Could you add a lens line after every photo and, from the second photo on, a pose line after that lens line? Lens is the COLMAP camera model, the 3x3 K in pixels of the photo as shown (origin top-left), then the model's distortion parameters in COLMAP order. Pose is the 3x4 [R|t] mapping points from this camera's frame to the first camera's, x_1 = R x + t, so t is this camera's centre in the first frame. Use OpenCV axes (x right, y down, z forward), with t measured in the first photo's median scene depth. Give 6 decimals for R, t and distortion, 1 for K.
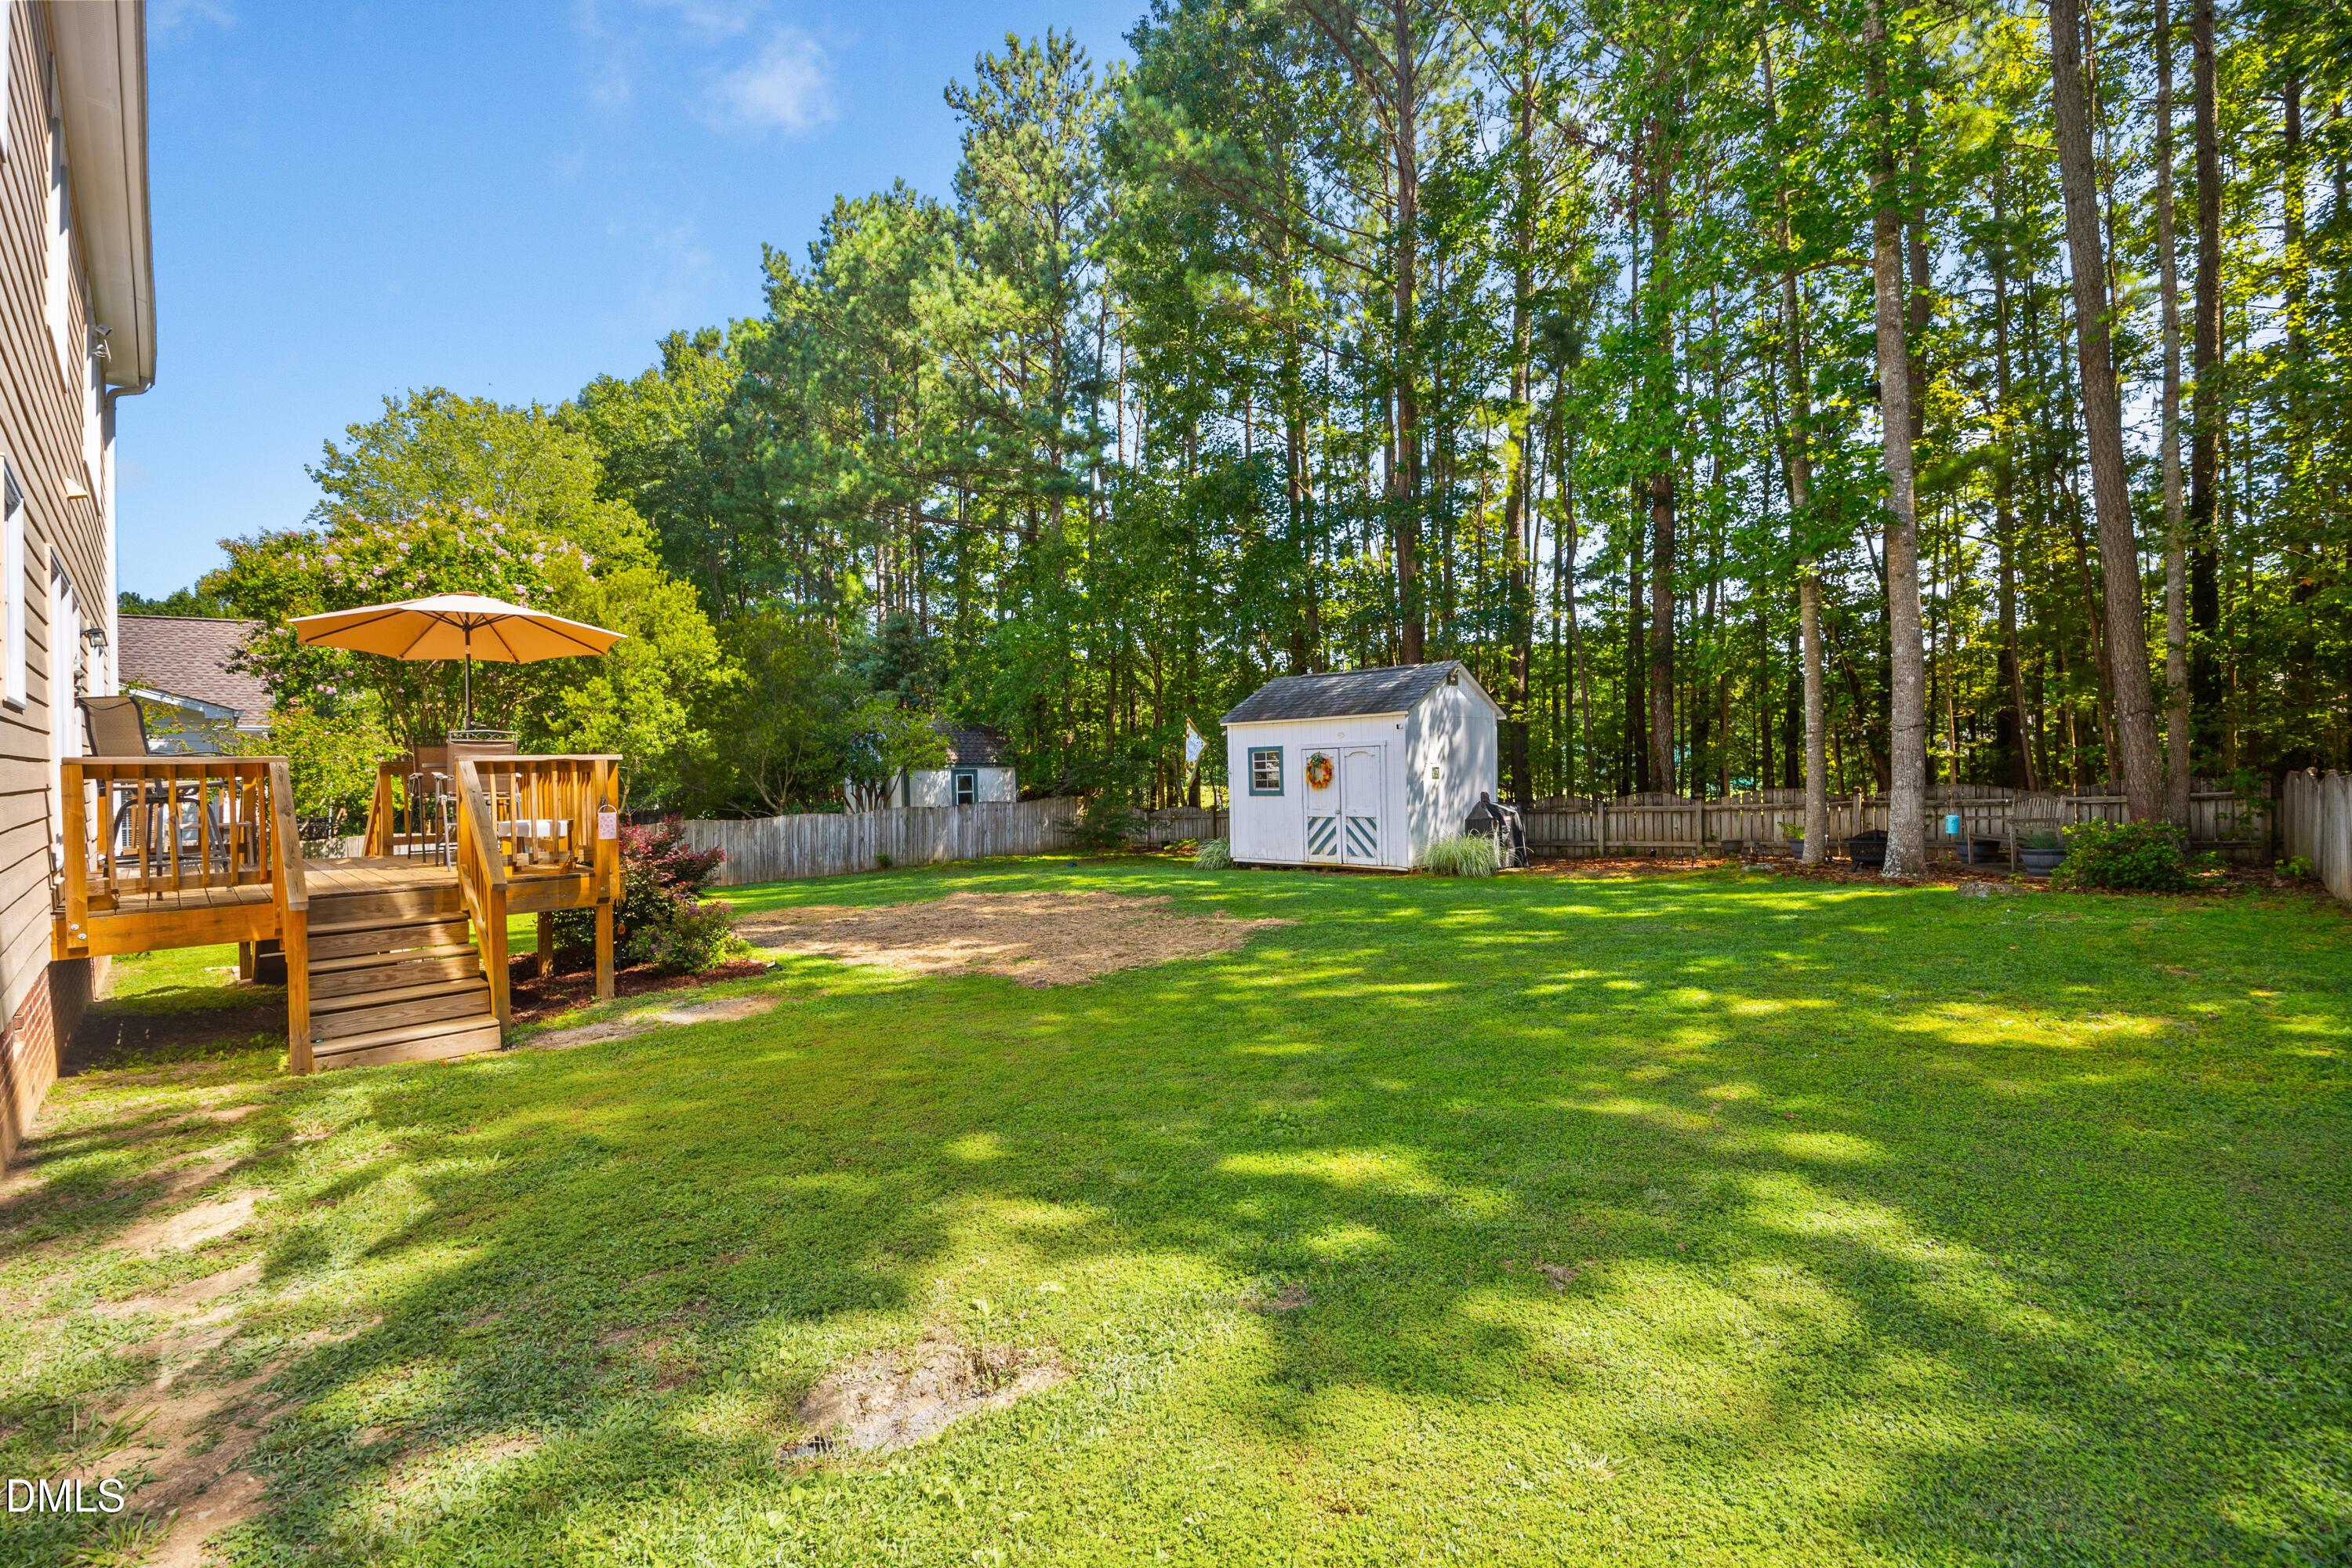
lens RADIAL K [[998.1, 0, 1170.2], [0, 998.1, 770.3], [0, 0, 1]] dist [-0.033671, 0.007575]
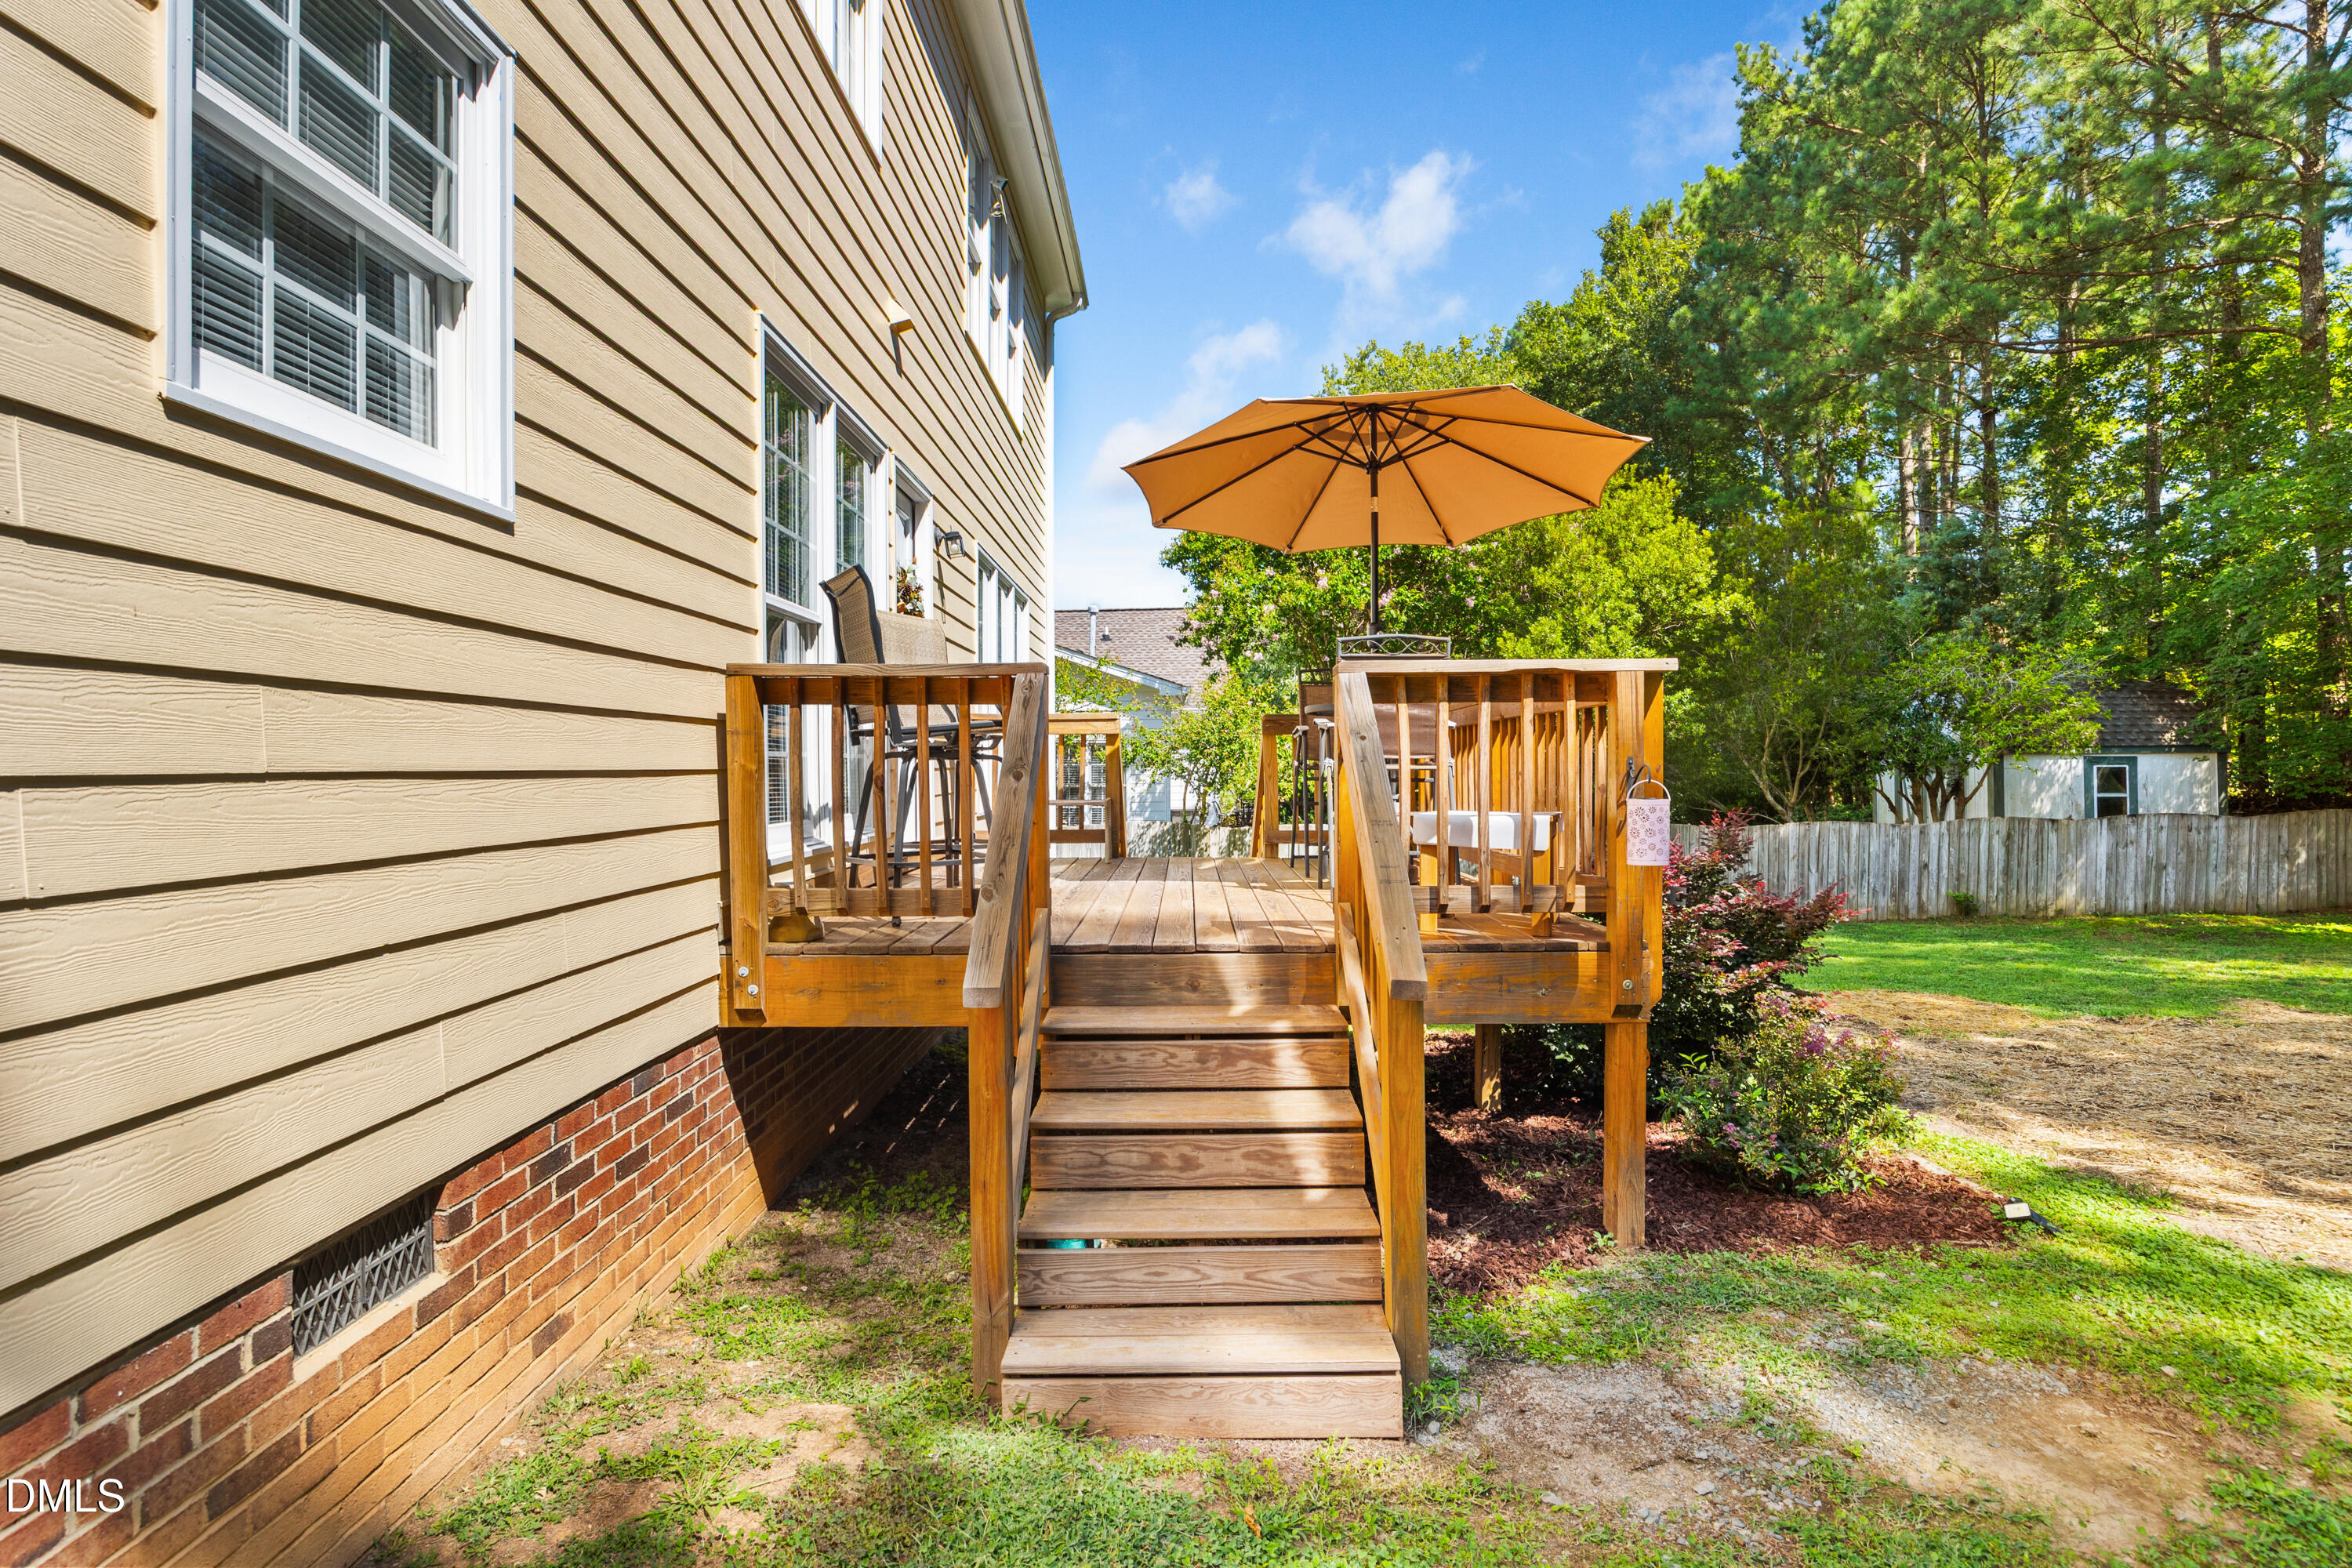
lens RADIAL K [[1170.8, 0, 1176.0], [0, 1170.8, 784.0], [0, 0, 1]] dist [-0.002420, -0.000293]
pose [[0.691143, 0.021135, -0.722409, -0.144744], [-0.010181, 0.999758, 0.019509, 0.011861], [0.722646, -0.006129, 0.691191, 0.215104]]
